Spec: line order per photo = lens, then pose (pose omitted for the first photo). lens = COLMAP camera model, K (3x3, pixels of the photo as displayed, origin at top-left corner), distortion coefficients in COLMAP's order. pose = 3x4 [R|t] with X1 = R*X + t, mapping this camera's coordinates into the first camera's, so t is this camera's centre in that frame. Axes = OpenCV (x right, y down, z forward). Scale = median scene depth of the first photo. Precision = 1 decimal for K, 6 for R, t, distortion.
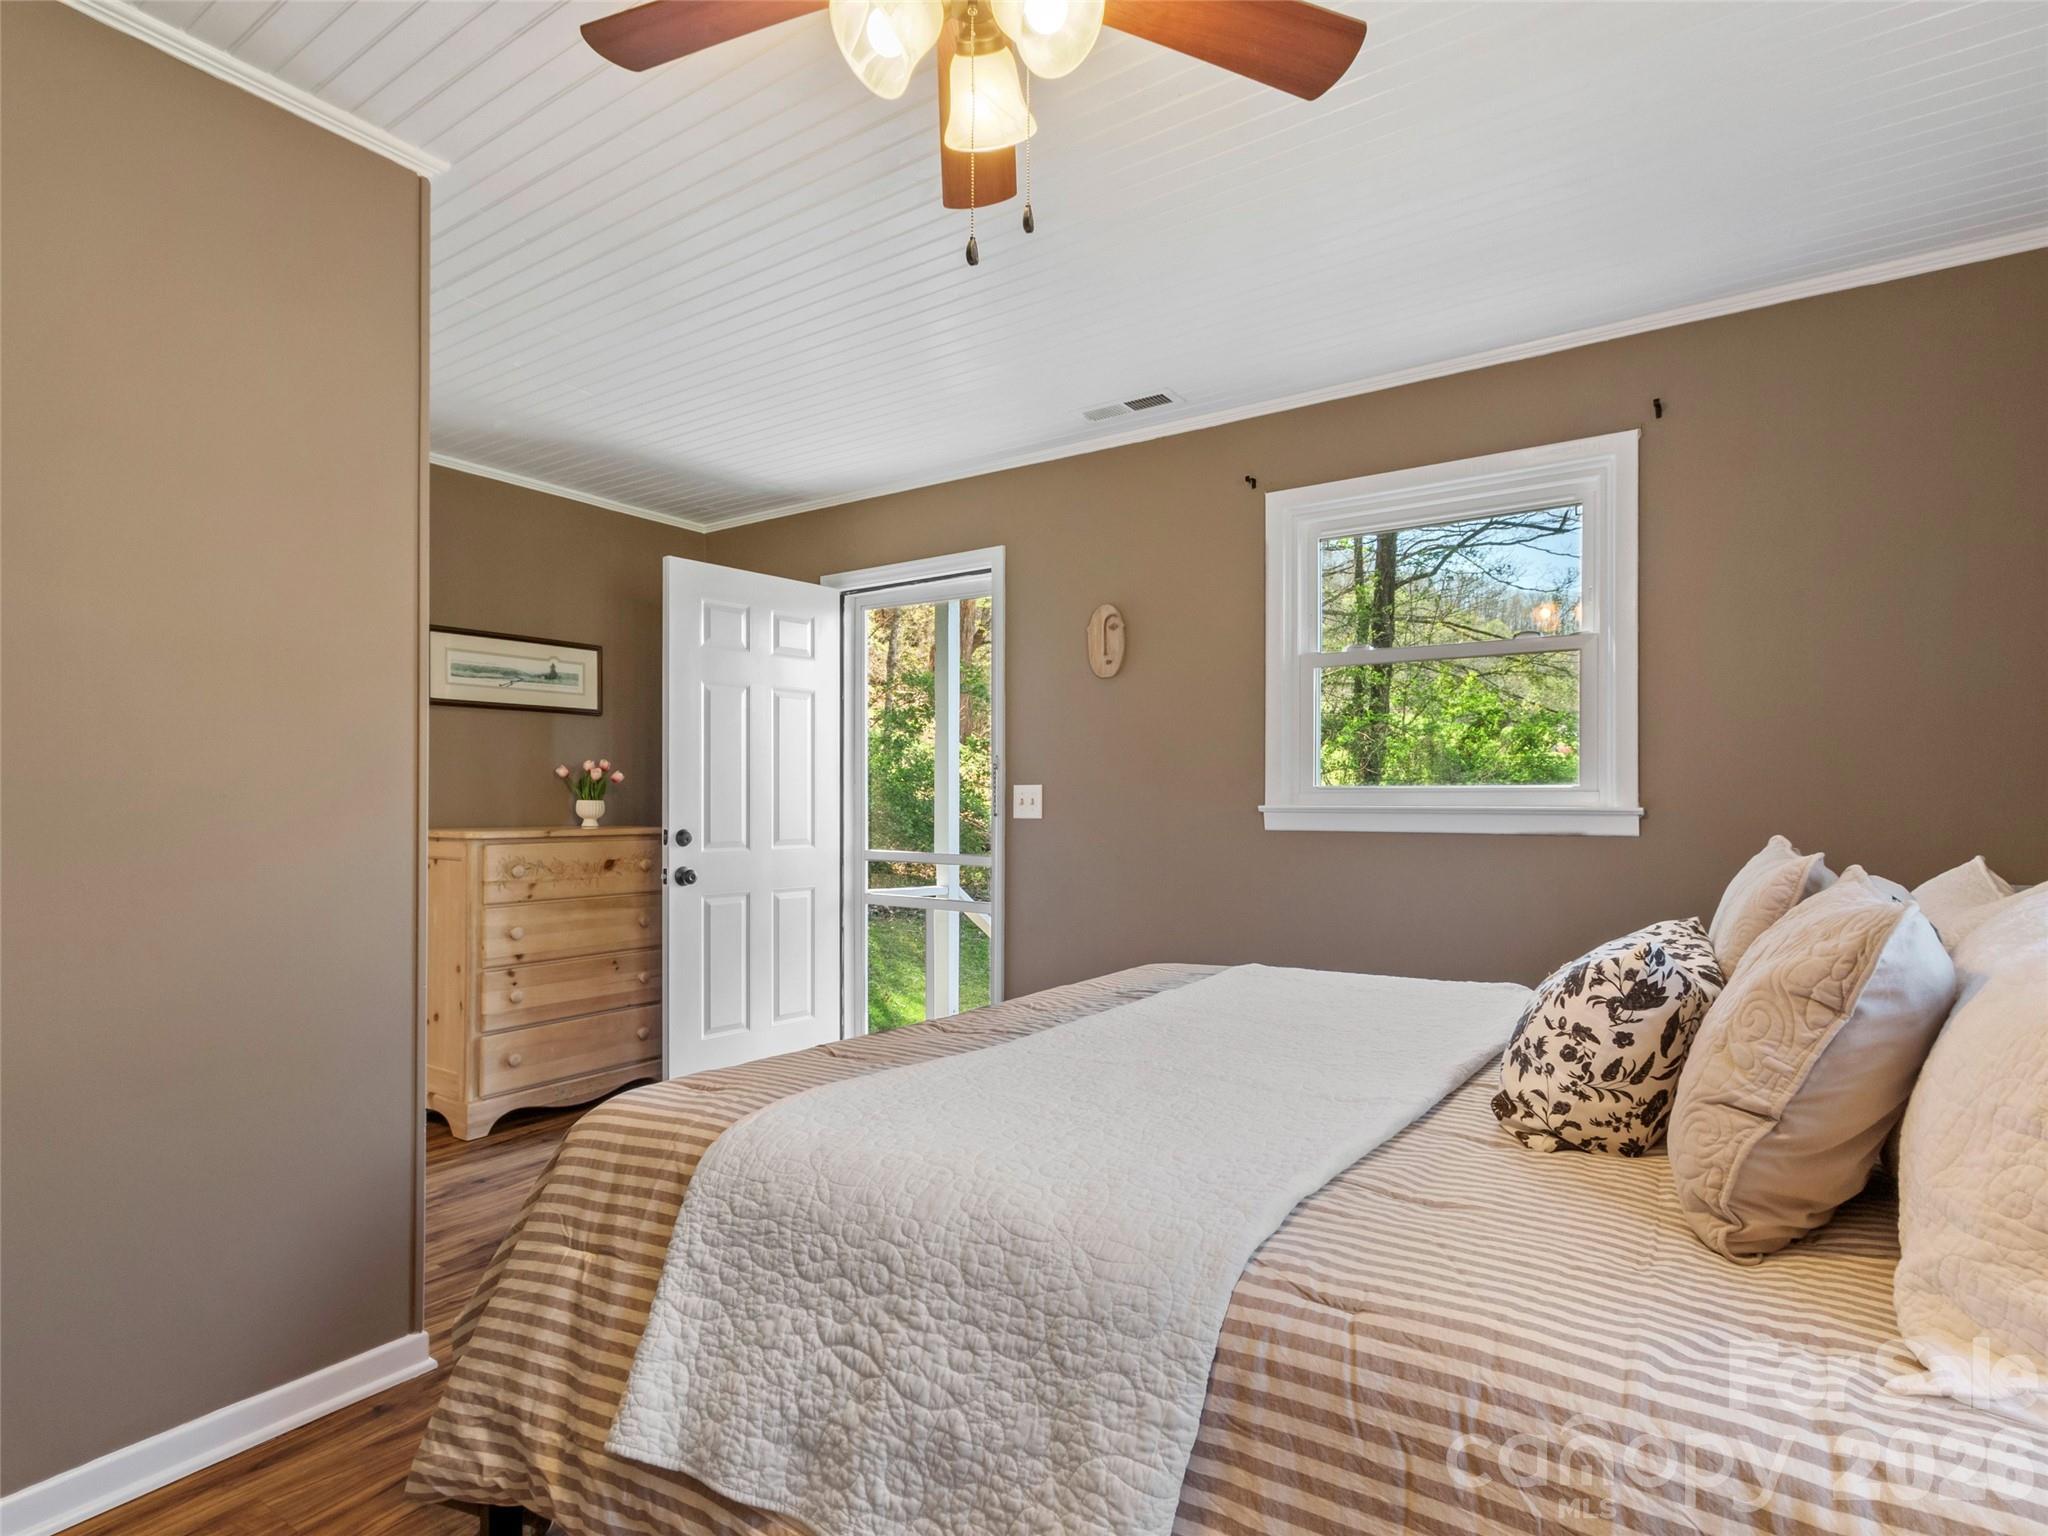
lens RADIAL K [[1082.2, 0, 1000.1], [0, 1082.2, 752.7], [0, 0, 1]] dist [-0.000705, 0.000092]
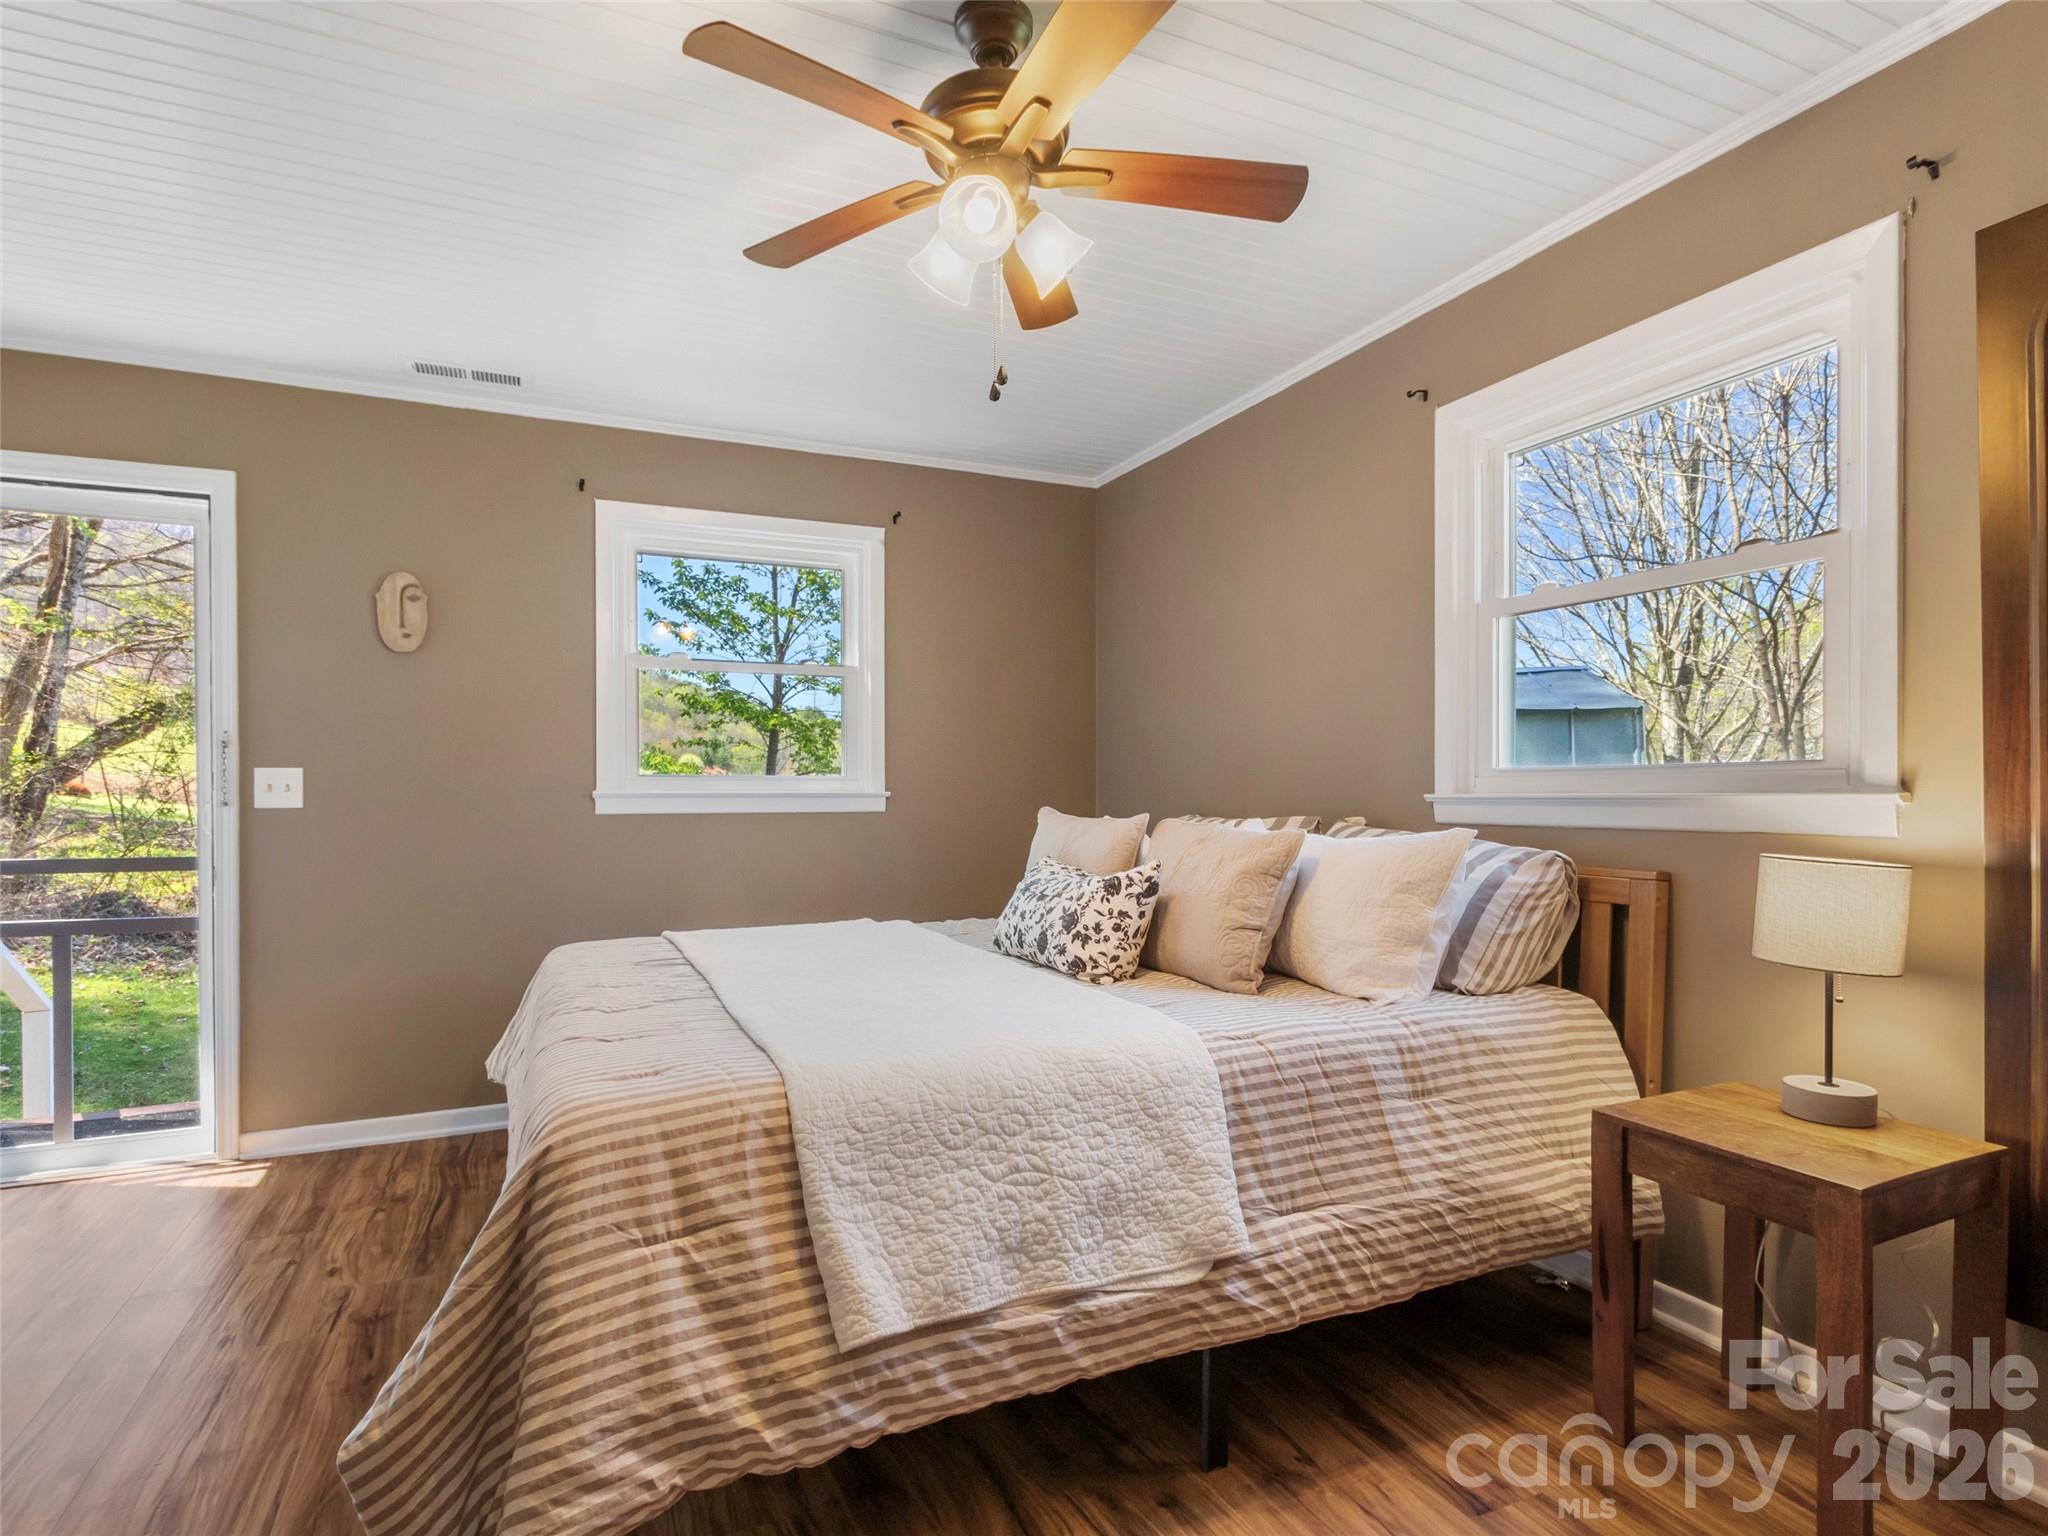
lens RADIAL K [[1082.2, 0, 1000.1], [0, 1082.2, 752.7], [0, 0, 1]] dist [-0.000705, 0.000092]
pose [[0.513633, 0.029390, 0.857506, -1.127765], [-0.037931, 0.999214, -0.011527, 0.017398], [-0.857171, -0.026605, 0.514344, 0.256523]]
